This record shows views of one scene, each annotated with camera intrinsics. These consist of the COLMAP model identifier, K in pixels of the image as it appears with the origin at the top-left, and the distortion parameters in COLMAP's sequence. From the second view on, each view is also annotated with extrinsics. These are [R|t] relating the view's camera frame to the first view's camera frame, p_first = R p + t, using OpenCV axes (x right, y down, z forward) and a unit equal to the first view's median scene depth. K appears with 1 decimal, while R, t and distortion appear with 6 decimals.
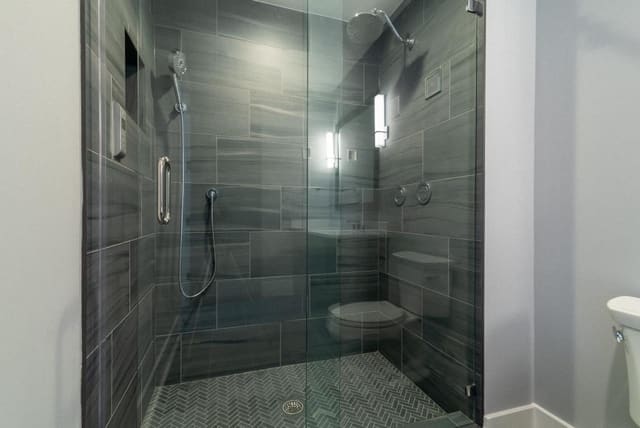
lens RADIAL K [[292.3, 0, 318.7], [0, 292.3, 214.1], [0, 0, 1]] dist [0.008004, -0.000775]
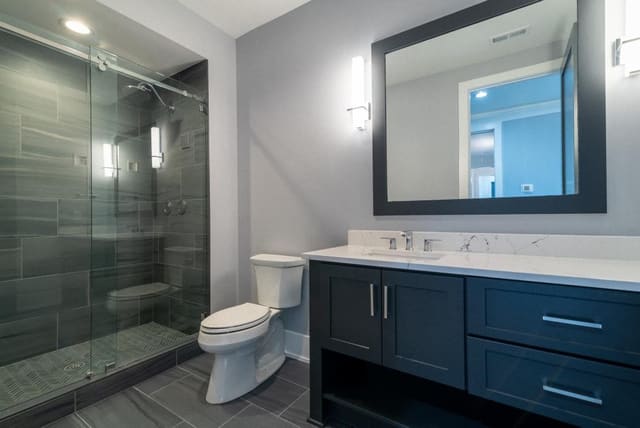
lens RADIAL K [[292.3, 0, 319.1], [0, 292.3, 214.9], [0, 0, 1]] dist [0.008004, -0.000775]
pose [[0.788516, -0.005013, 0.614994, -0.025523], [0.010762, 0.999926, -0.005648, -0.010855], [-0.614920, 0.011072, 0.788512, -0.608182]]
